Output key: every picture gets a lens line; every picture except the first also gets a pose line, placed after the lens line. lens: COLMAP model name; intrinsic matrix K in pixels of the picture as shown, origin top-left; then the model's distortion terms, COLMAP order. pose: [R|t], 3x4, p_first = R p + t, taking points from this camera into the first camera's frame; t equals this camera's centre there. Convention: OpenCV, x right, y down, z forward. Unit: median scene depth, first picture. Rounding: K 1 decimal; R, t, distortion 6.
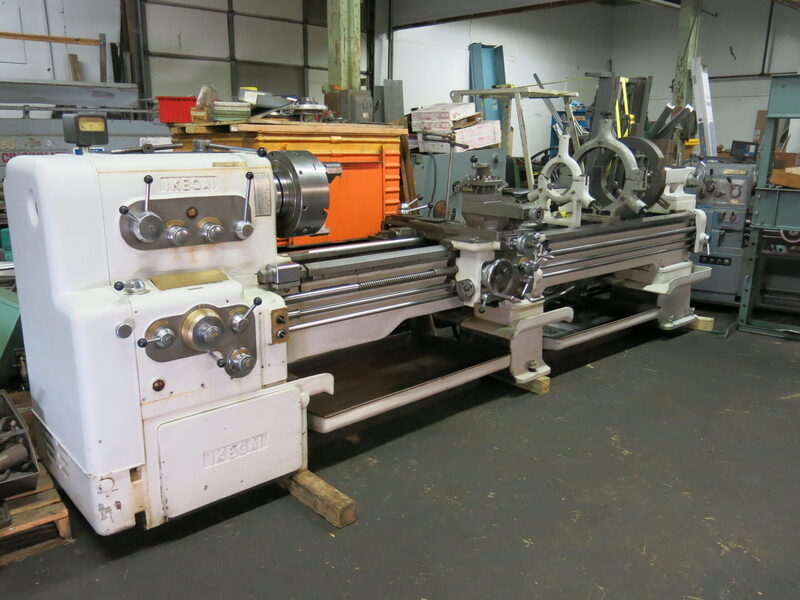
lens RADIAL K [[668.6, 0, 400.3], [0, 668.6, 304.4], [0, 0, 1]] dist [-0.023739, 0.008030]
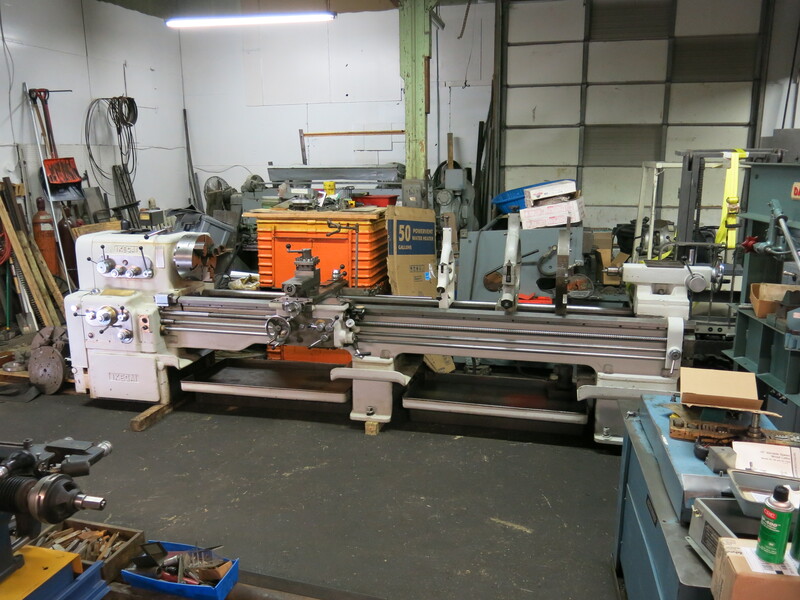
lens RADIAL K [[668.6, 0, 400.3], [0, 668.6, 304.4], [0, 0, 1]] dist [-0.023739, 0.008030]
pose [[0.560342, 0.162593, -0.812145, 0.924863], [-0.189150, 0.979752, 0.065644, -0.148670], [0.806374, 0.116834, 0.579751, 0.230841]]
